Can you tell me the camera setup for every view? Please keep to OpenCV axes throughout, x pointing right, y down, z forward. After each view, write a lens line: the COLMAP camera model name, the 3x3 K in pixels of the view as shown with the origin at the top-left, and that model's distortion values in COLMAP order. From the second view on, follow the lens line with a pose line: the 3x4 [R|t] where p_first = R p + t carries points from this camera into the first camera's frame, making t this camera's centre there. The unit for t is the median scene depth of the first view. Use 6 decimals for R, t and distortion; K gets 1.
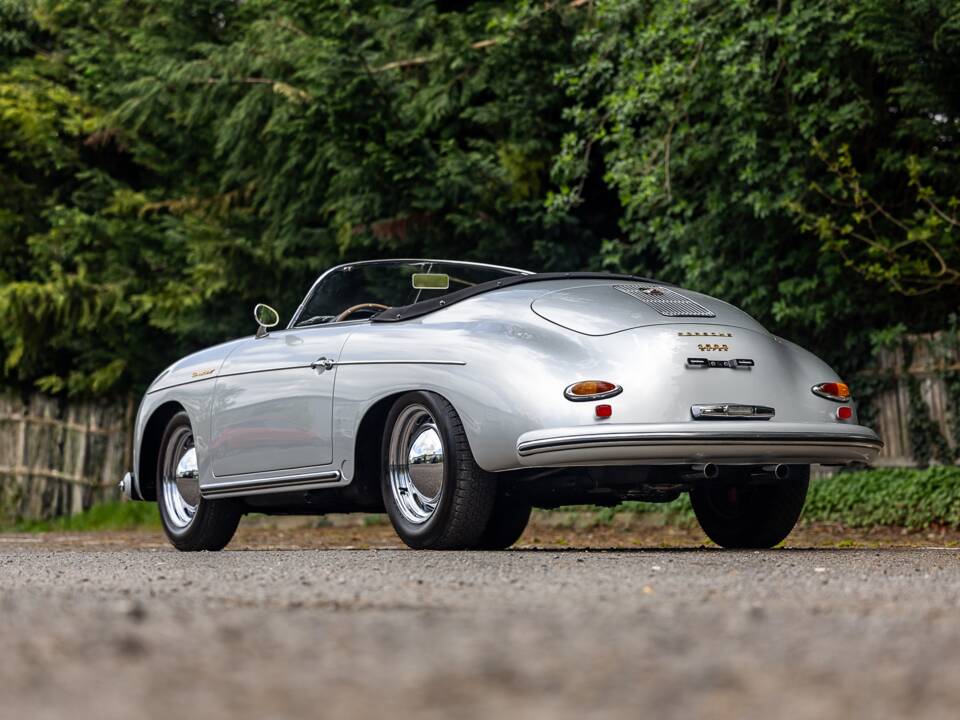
lens RADIAL K [[2842.9, 0, 466.9], [0, 2842.9, 364.2], [0, 0, 1]] dist [-0.017359, -0.525300]
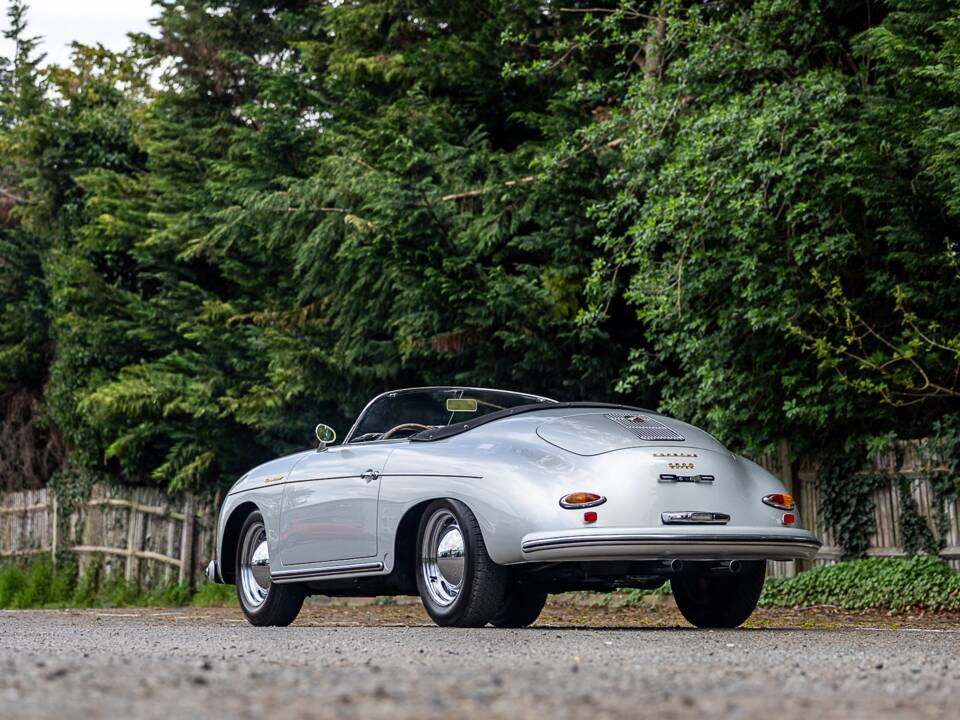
lens RADIAL K [[2842.9, 0, 466.9], [0, 2842.9, 364.2], [0, 0, 1]] dist [-0.017359, -0.525300]
pose [[0.999462, 0.005291, -0.032377, 0.018617], [-0.006138, 0.999641, -0.026097, -0.009722], [0.032227, 0.026282, 0.999135, -0.138102]]
